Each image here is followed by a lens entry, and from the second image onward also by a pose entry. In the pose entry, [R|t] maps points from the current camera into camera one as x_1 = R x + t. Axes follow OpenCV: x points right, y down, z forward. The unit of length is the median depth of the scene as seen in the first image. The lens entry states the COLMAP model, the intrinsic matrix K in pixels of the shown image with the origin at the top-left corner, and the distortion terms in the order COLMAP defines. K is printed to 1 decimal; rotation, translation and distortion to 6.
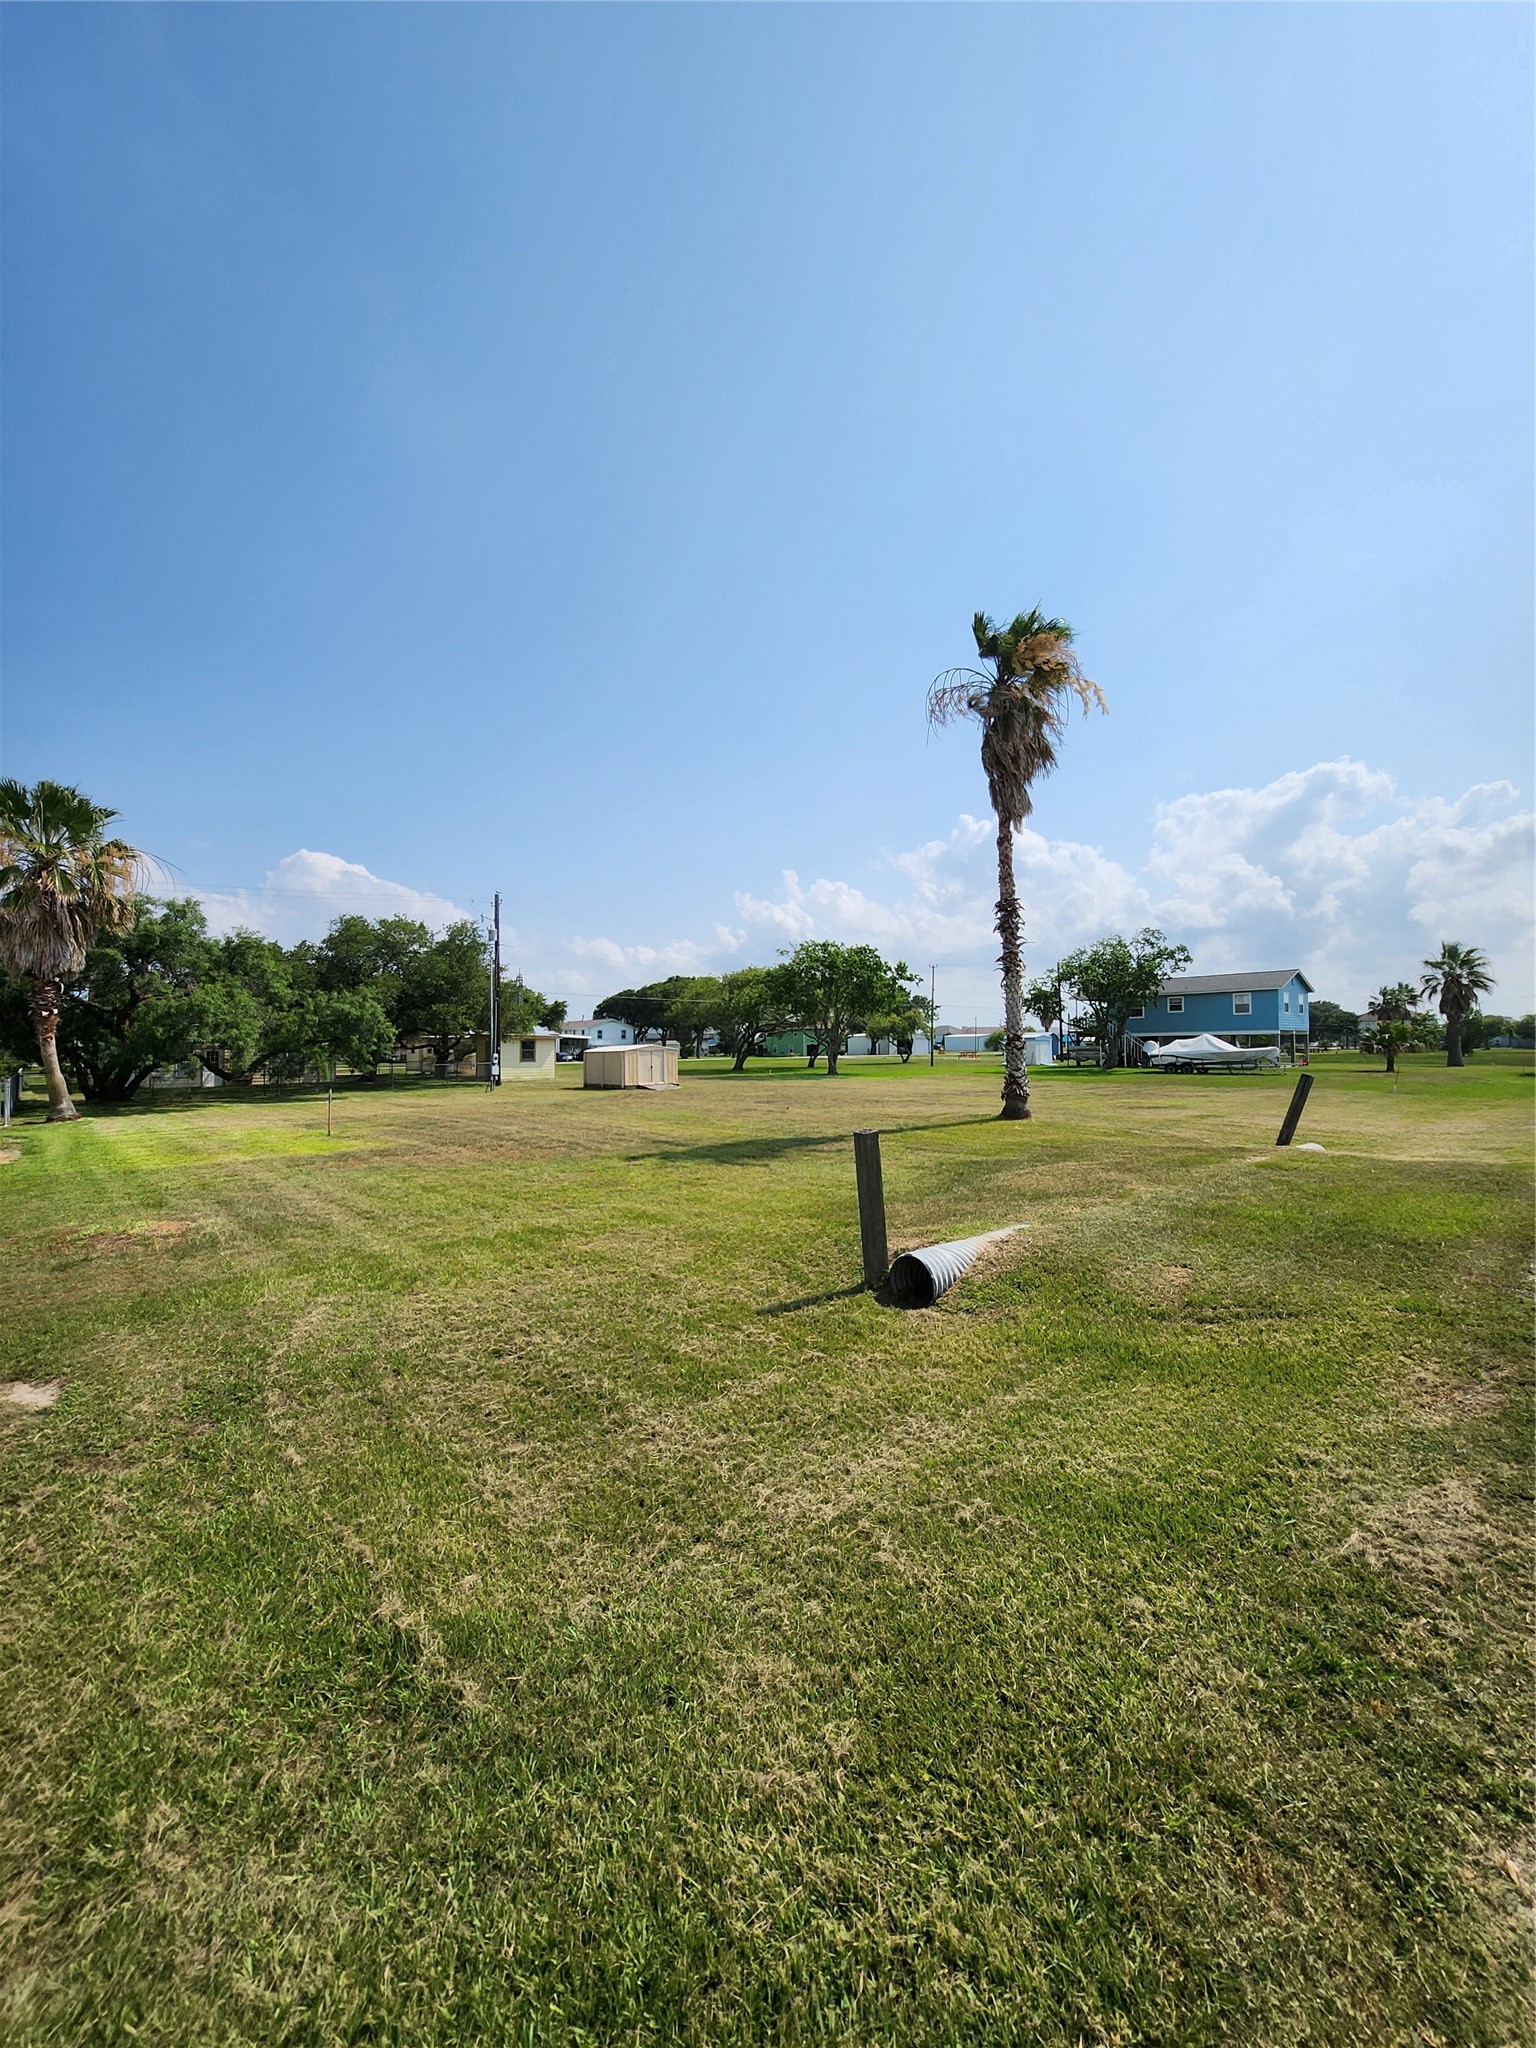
lens RADIAL K [[837.9, 0, 768.0], [0, 837.9, 1024.0], [0, 0, 1]] dist [-0.004026, -0.000102]
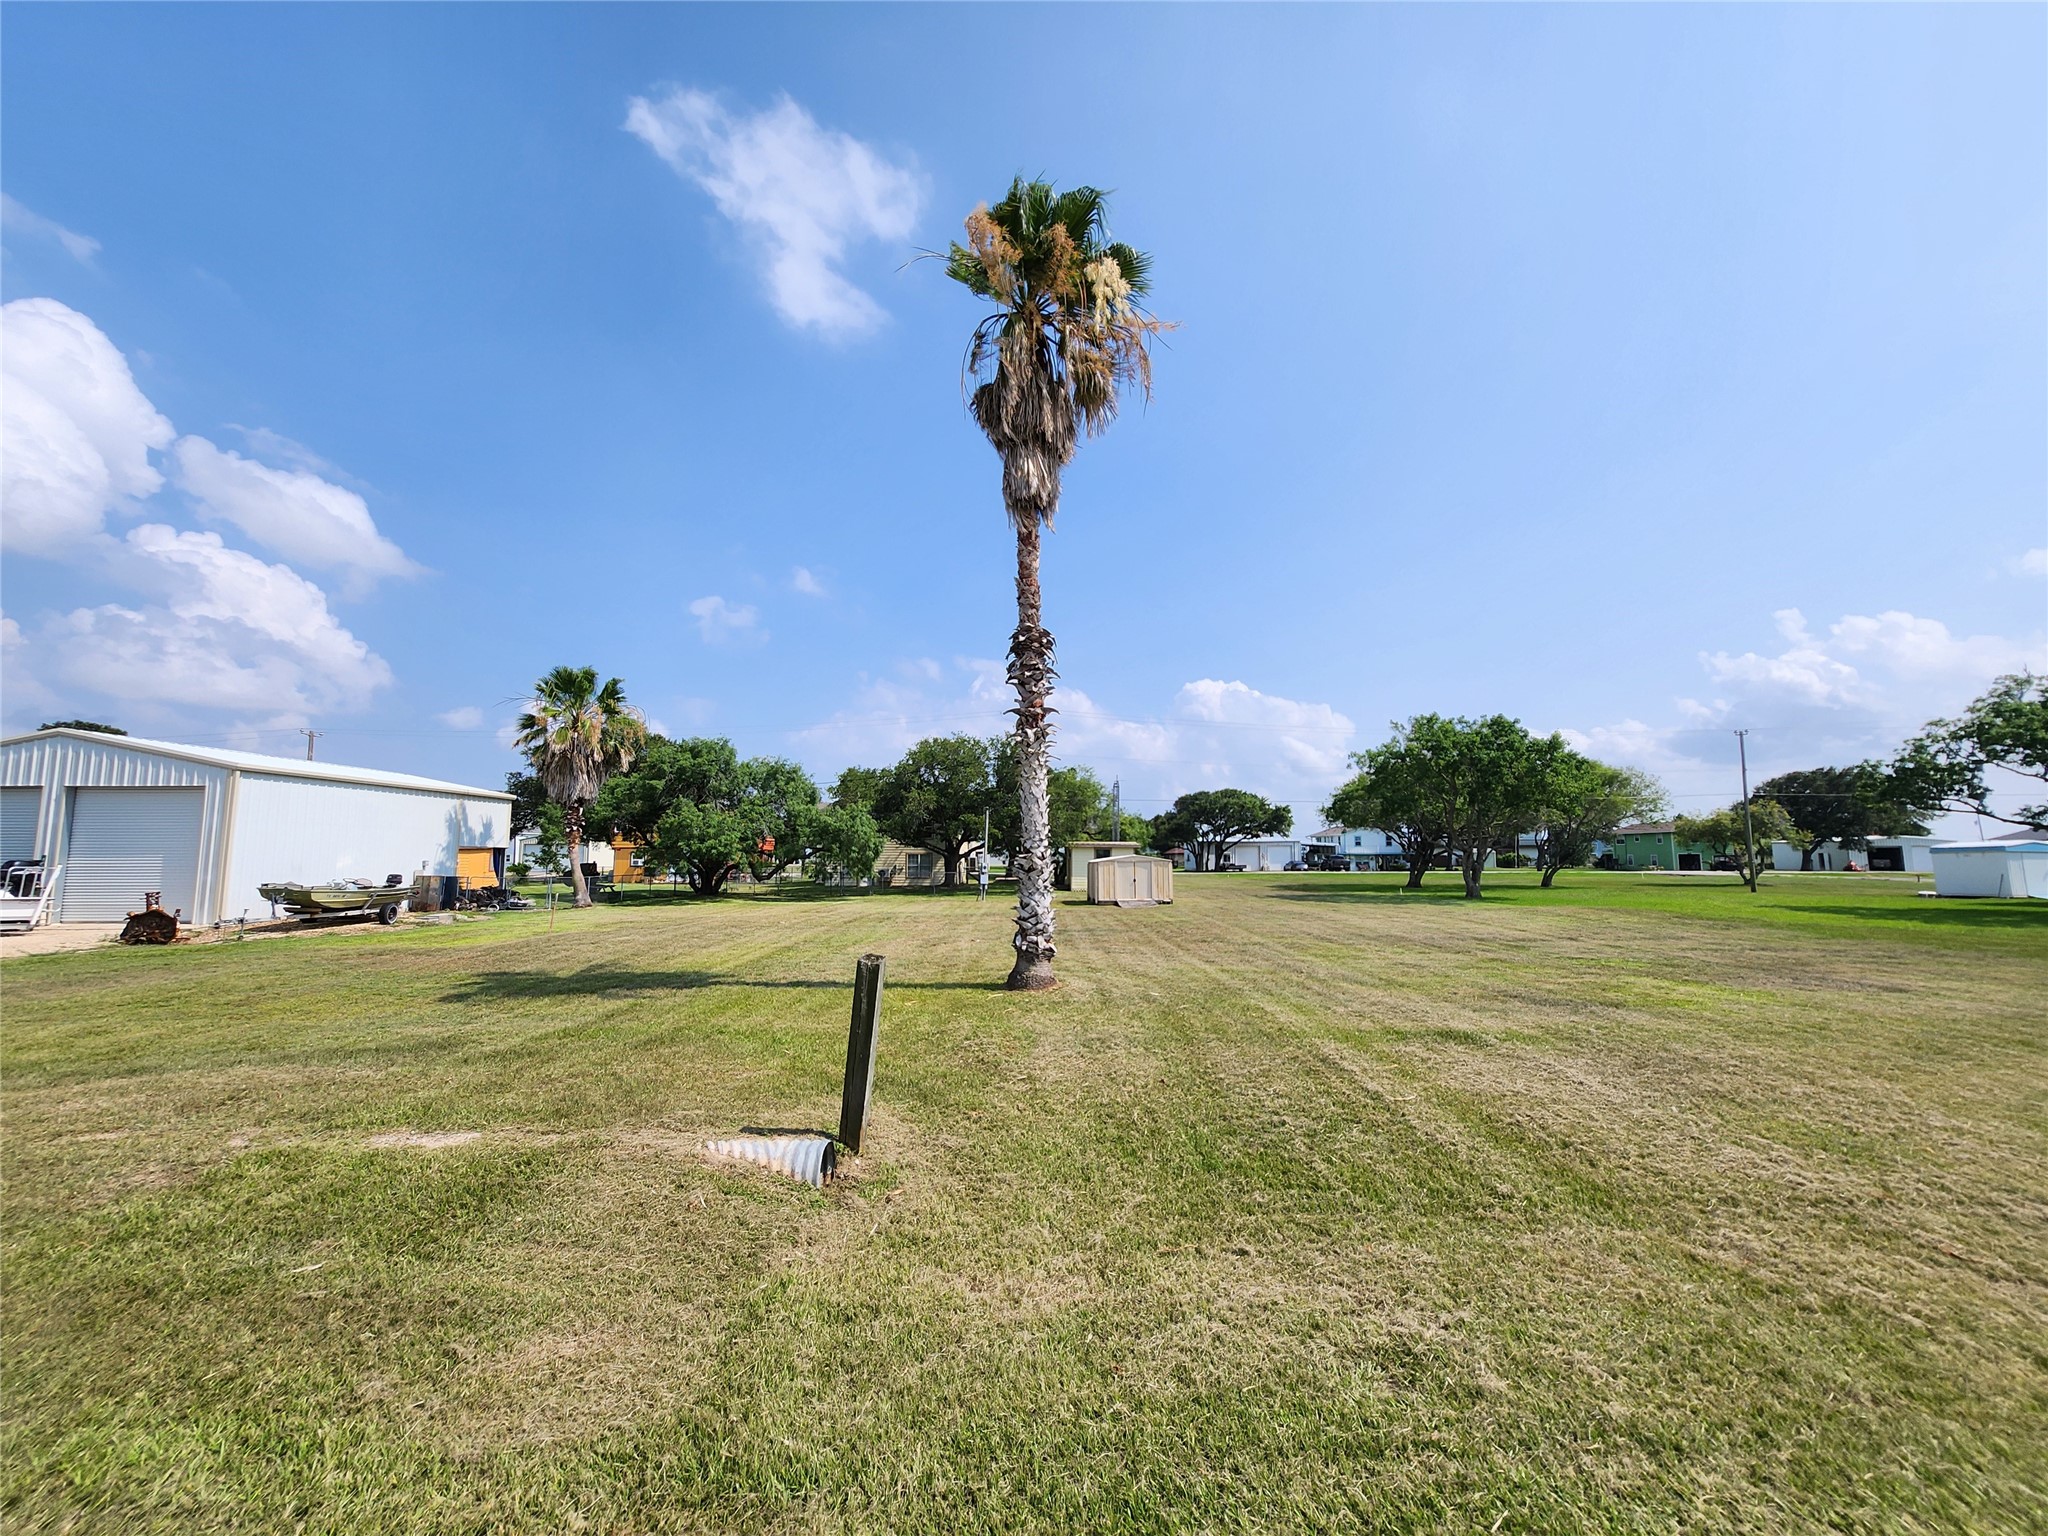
lens RADIAL K [[837.9, 0, 1024.0], [0, 837.9, 768.0], [0, 0, 1]] dist [-0.004026, -0.000102]
pose [[0.721278, -0.063724, -0.689708, 0.309924], [0.012736, 0.996811, -0.078779, 0.001977], [0.692528, 0.048038, 0.719789, 0.240524]]
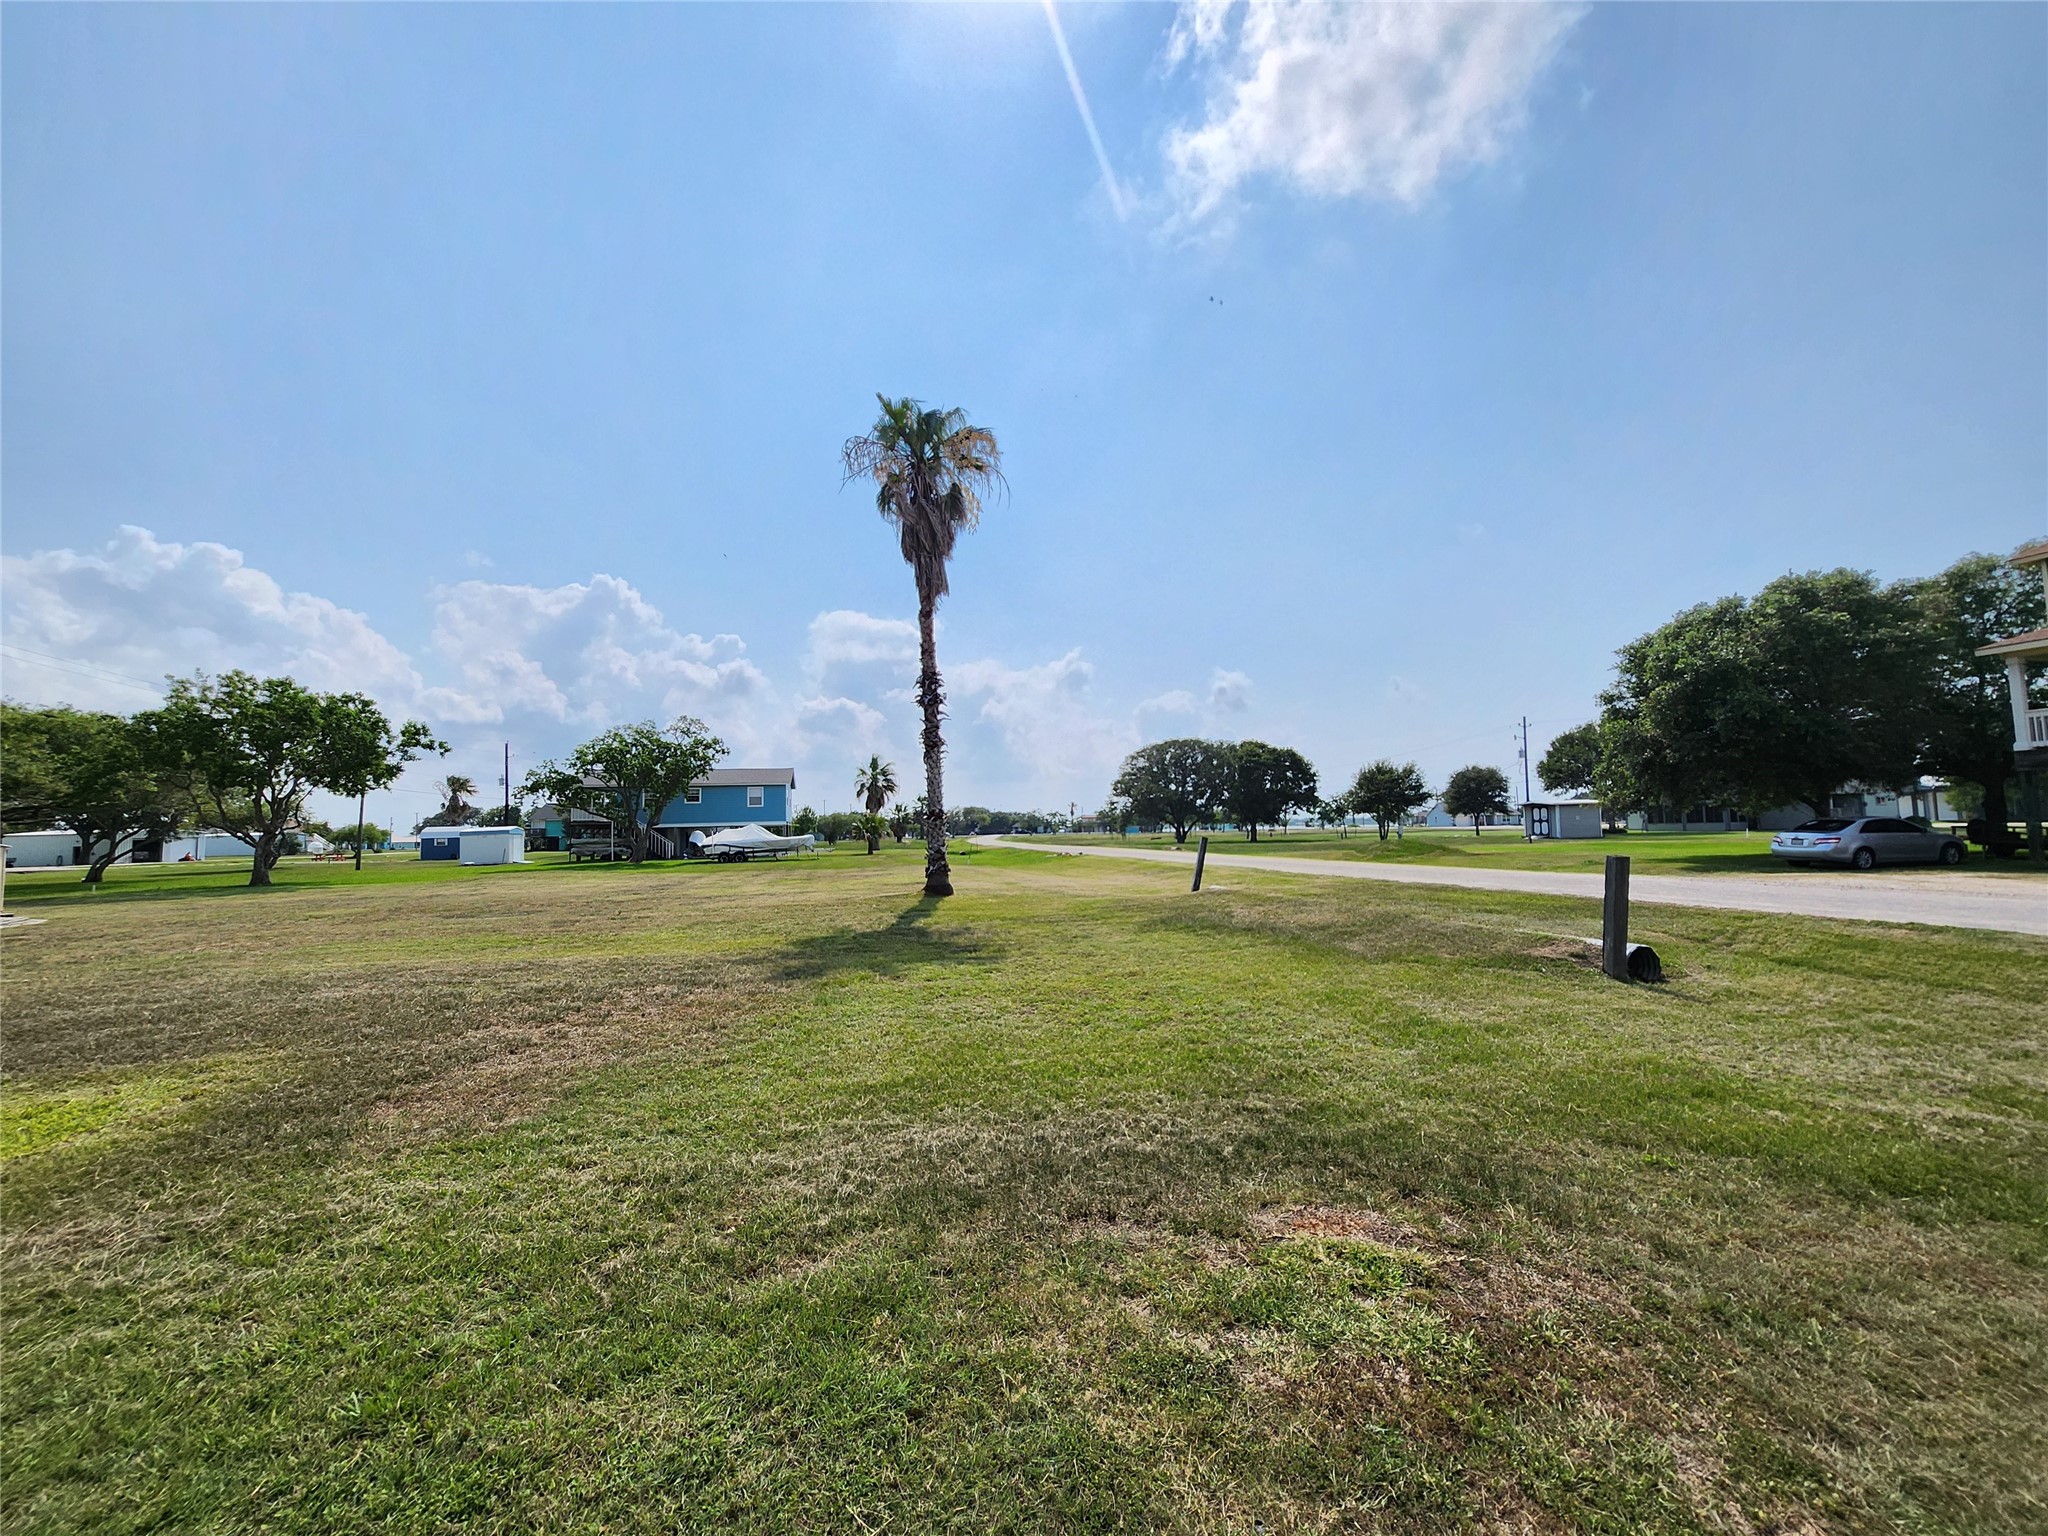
lens RADIAL K [[837.9, 0, 1024.0], [0, 837.9, 768.0], [0, 0, 1]] dist [-0.004026, -0.000102]
pose [[0.483469, 0.063717, 0.873040, -0.222010], [-0.005342, 0.997544, -0.069845, 0.013180], [-0.875345, 0.029104, 0.482621, 0.188616]]
